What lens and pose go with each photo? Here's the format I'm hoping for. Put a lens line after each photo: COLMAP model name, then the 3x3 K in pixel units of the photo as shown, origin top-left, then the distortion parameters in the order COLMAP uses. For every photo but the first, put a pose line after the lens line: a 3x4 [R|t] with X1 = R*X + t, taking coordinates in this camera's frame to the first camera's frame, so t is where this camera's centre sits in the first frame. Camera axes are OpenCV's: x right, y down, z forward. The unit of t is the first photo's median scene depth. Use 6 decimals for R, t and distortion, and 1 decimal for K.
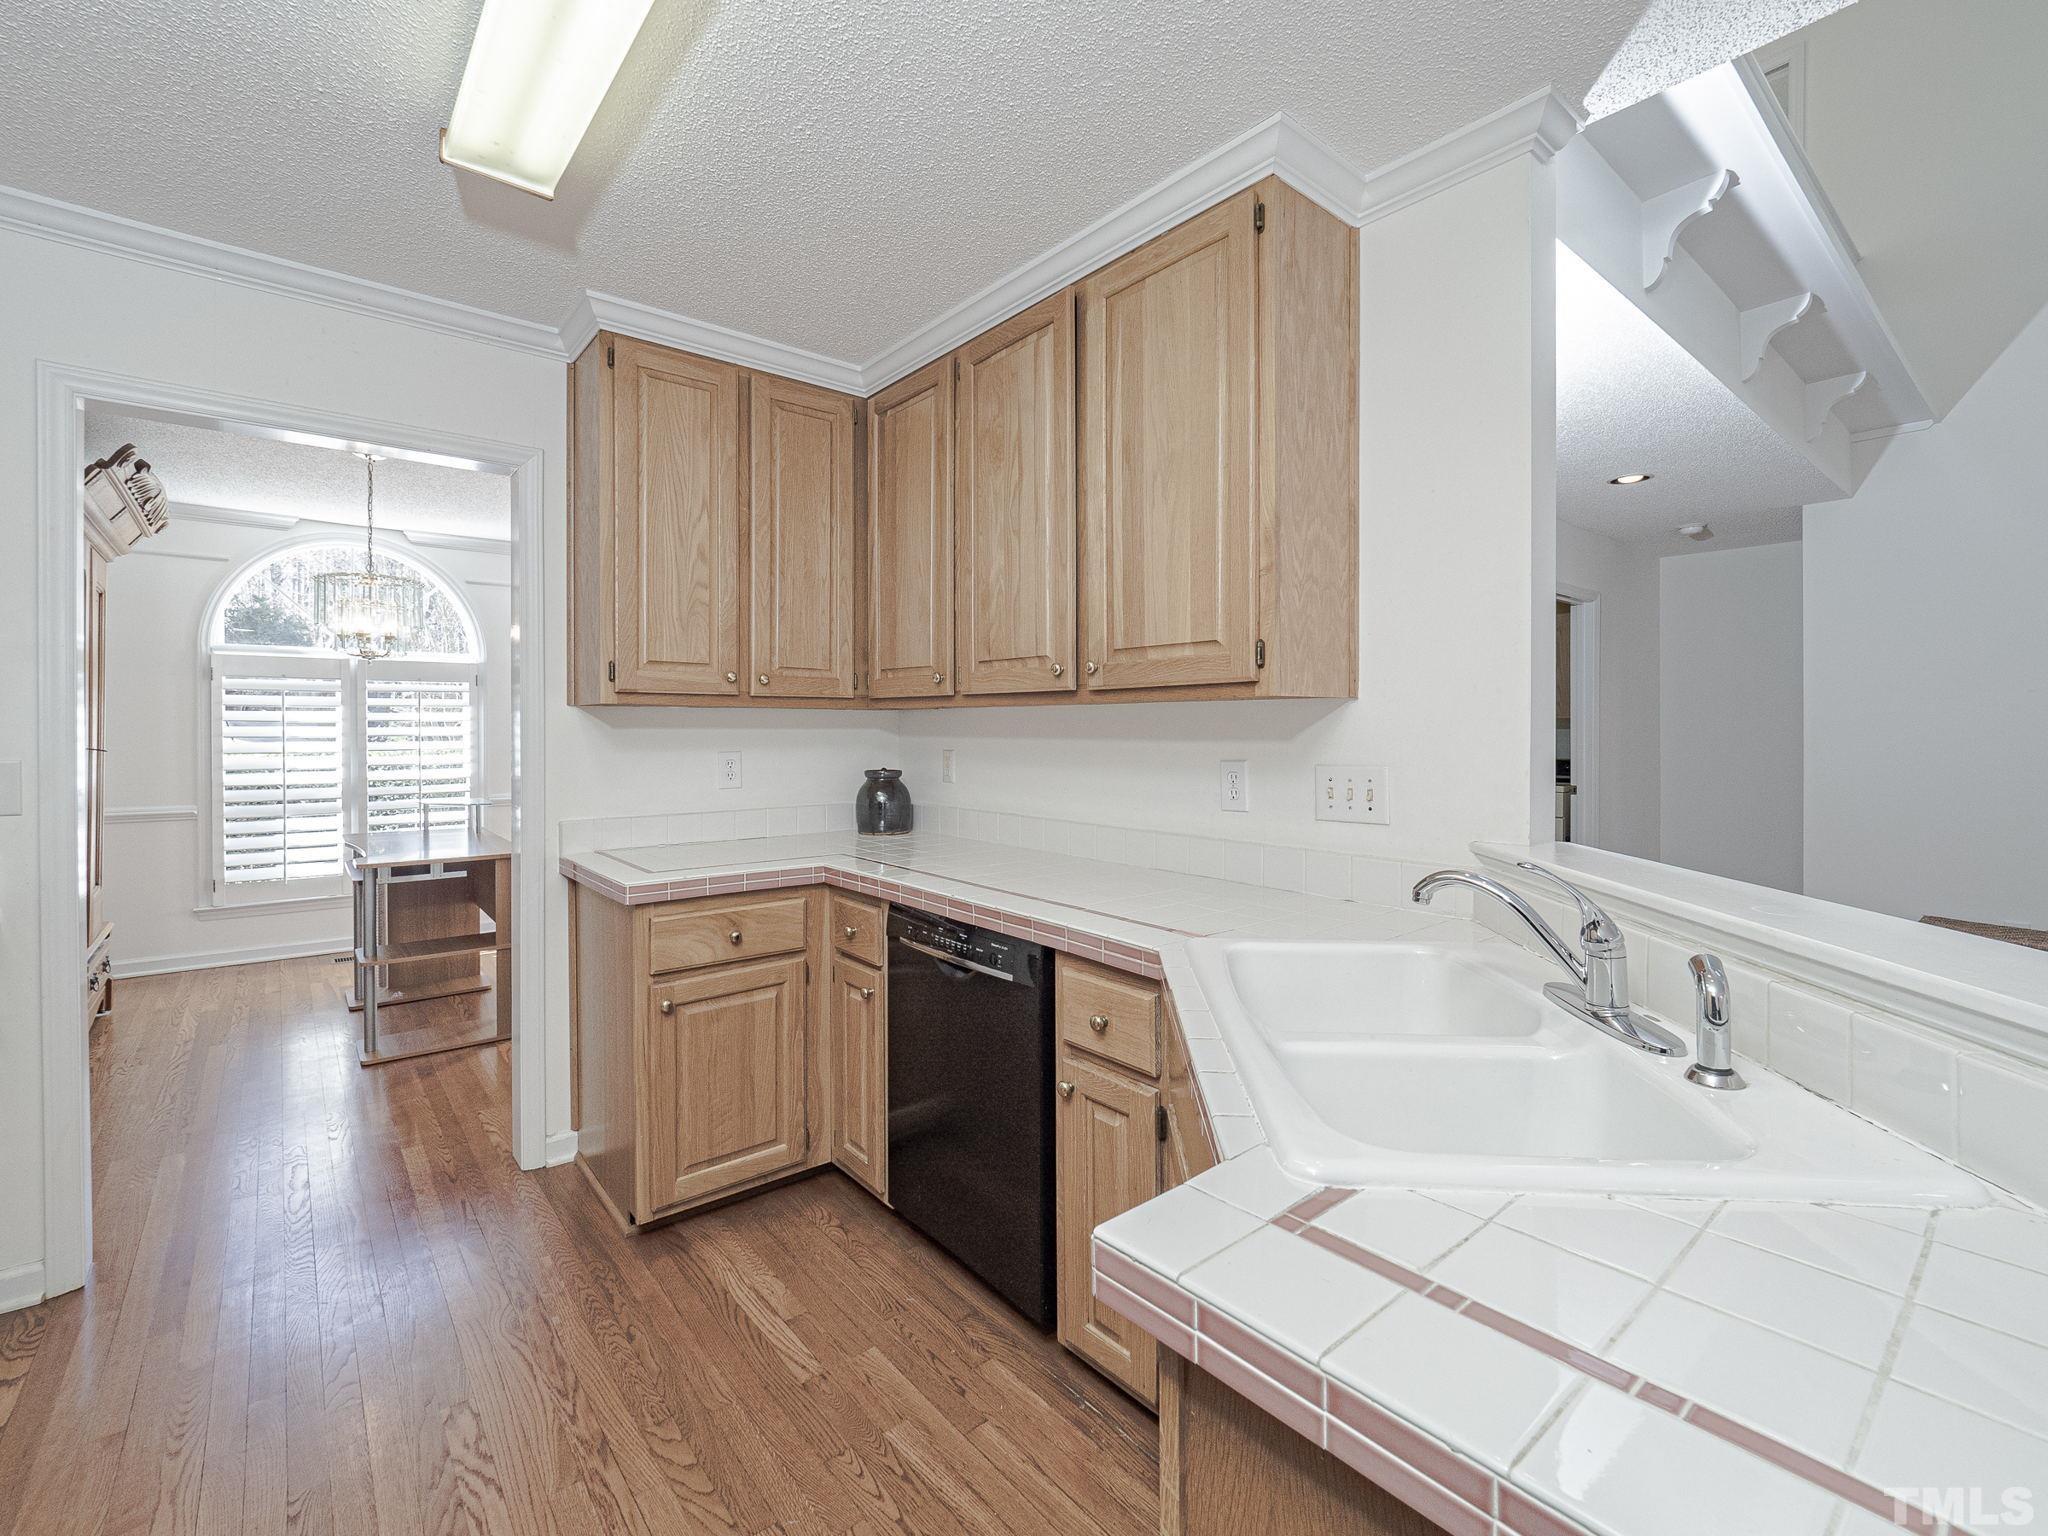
lens RADIAL K [[896.4, 0, 981.7], [0, 896.4, 728.6], [0, 0, 1]] dist [-0.000045, 0.000053]
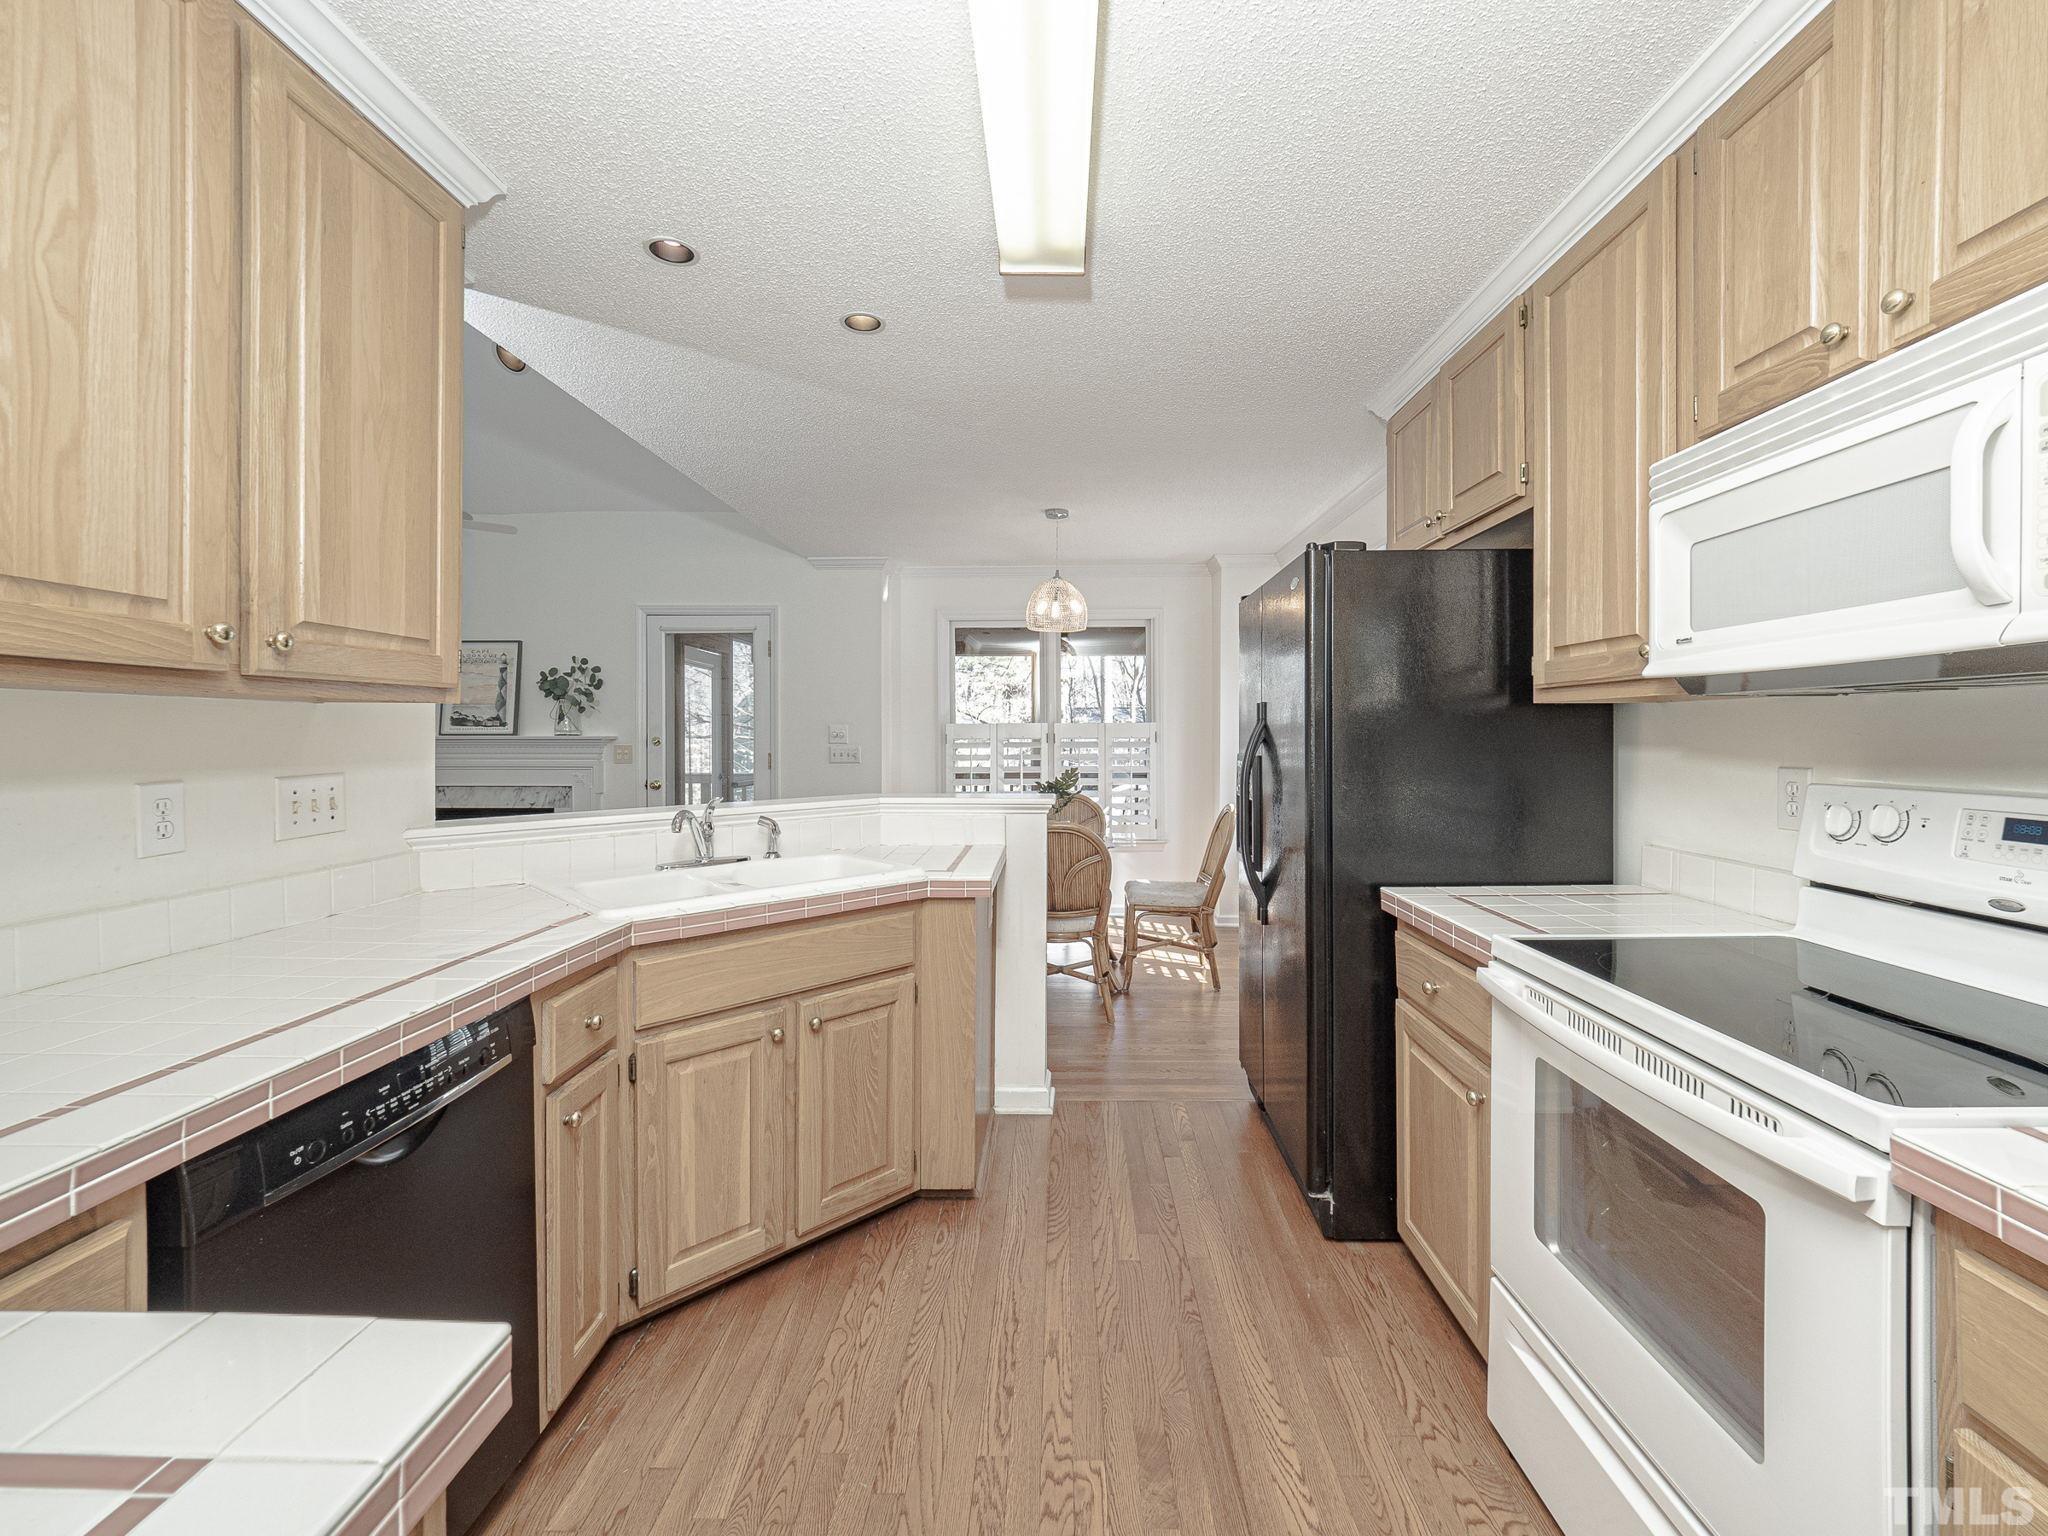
lens RADIAL K [[886.9, 0, 1030.8], [0, 886.9, 733.5], [0, 0, 1]] dist [0.002030, 0.001495]
pose [[-0.768570, 0.000453, 0.639765, -0.748998], [0.003678, 0.999986, 0.003710, -0.002681], [-0.639755, 0.005205, -0.768562, 1.214381]]
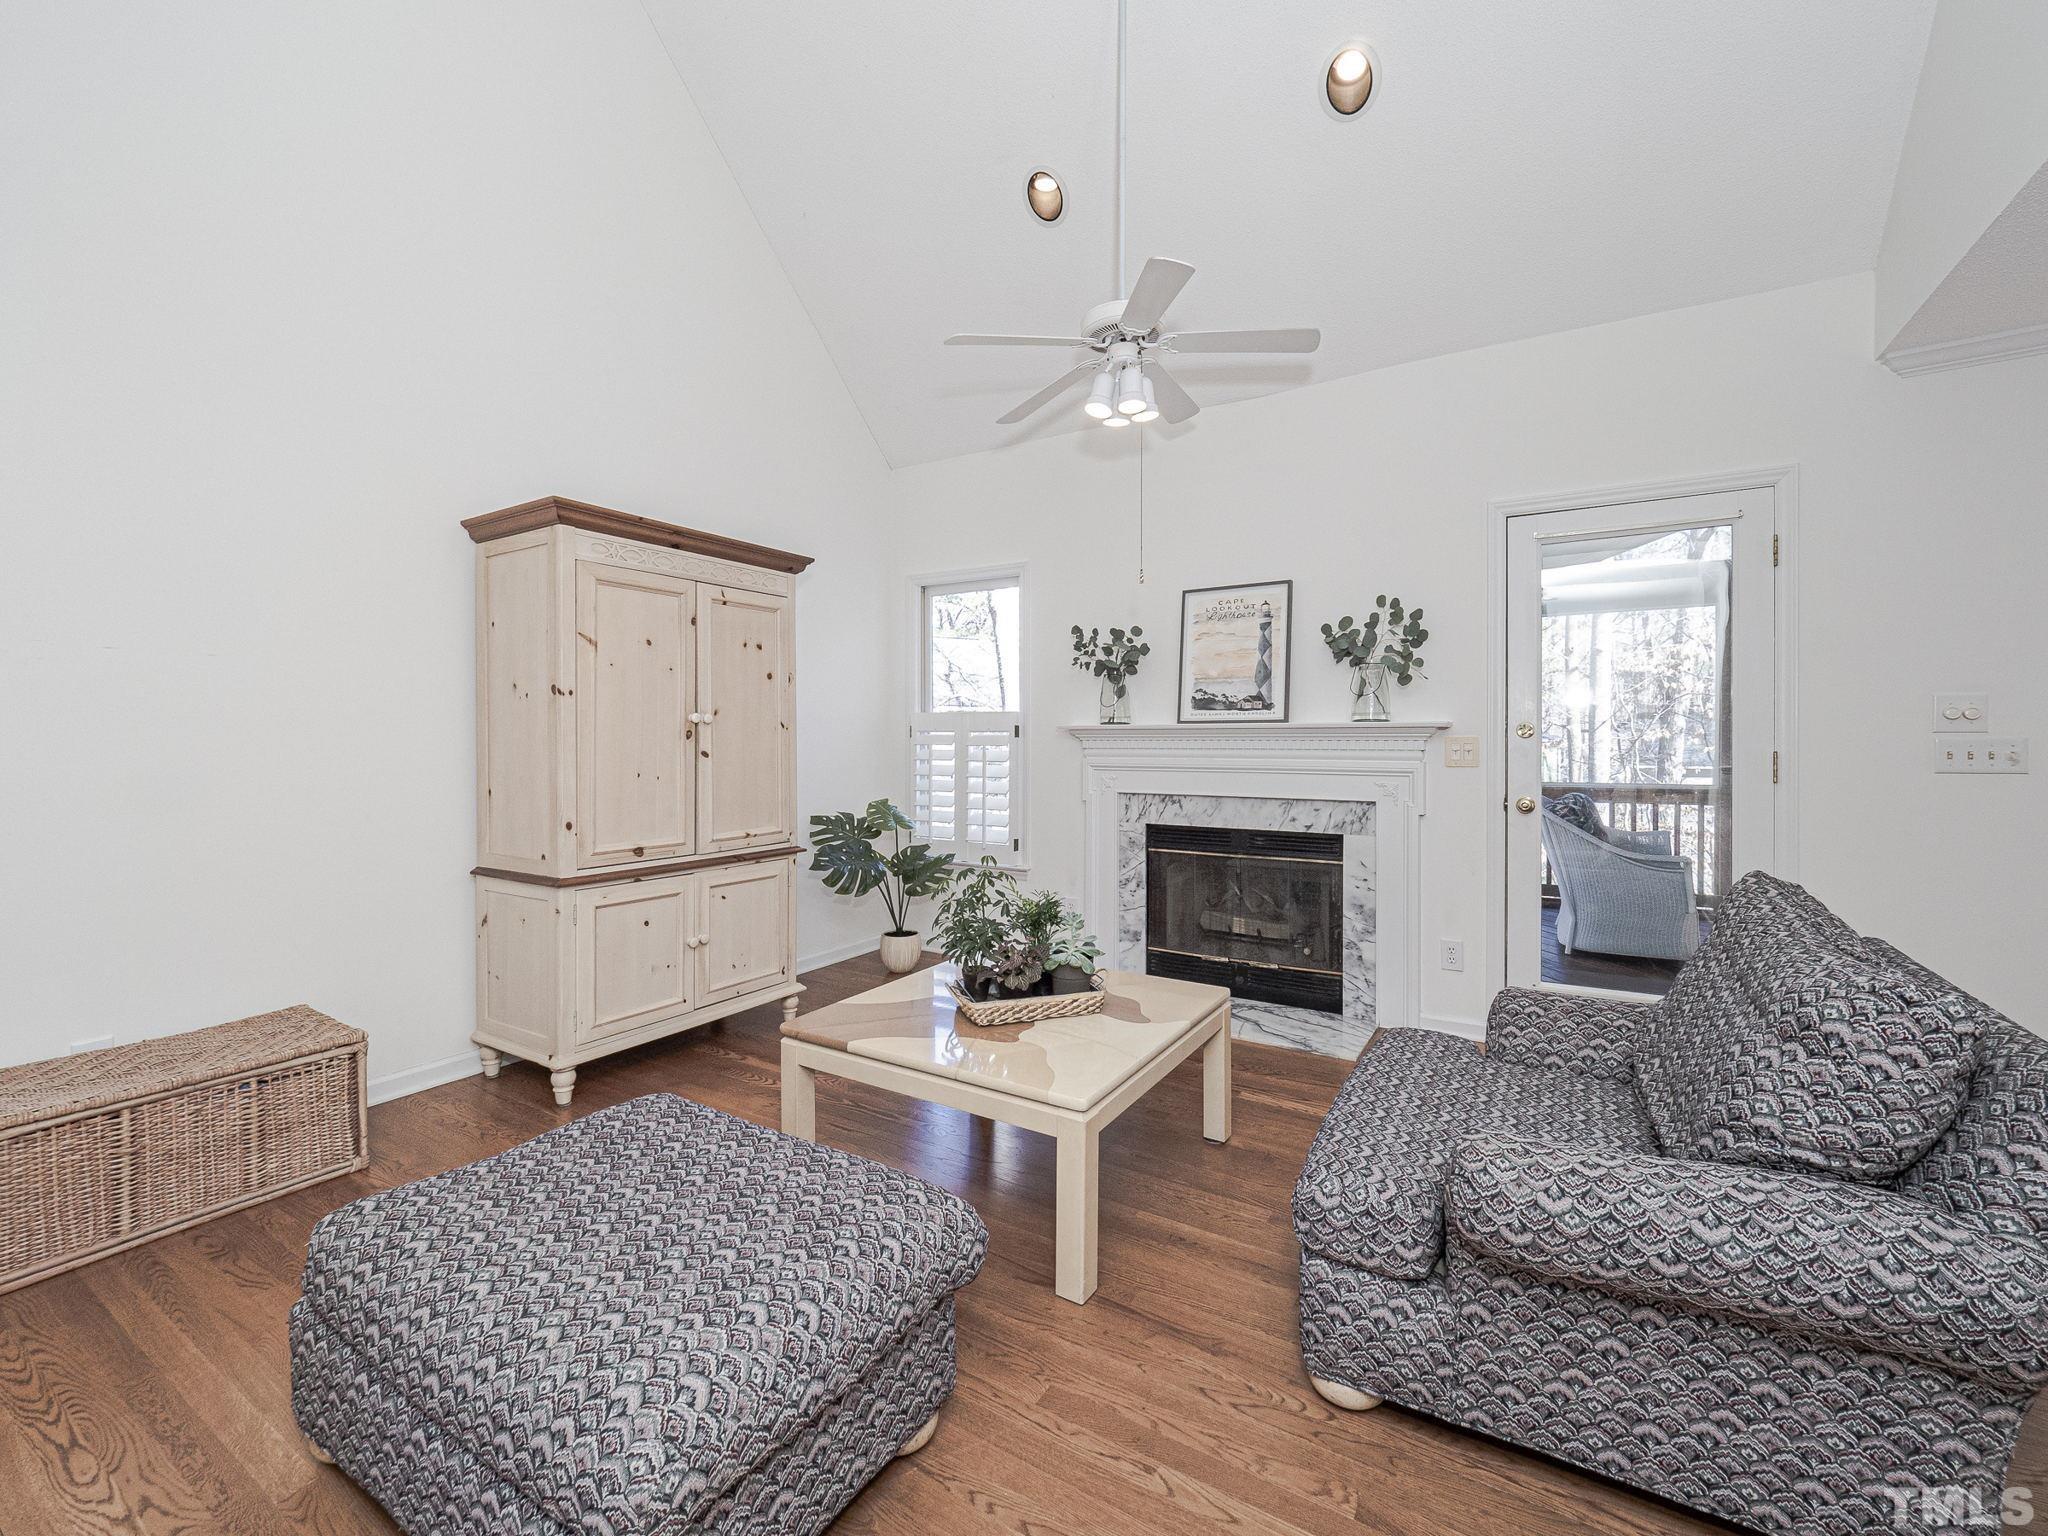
lens RADIAL K [[872.5, 0, 1025.2], [0, 872.5, 741.8], [0, 0, 1]] dist [0.001539, -0.000481]
pose [[-0.339833, -0.002328, 0.940483, 0.750300], [0.003934, 0.999985, 0.003897, 0.038439], [-0.940478, 0.005024, -0.339819, 1.239356]]
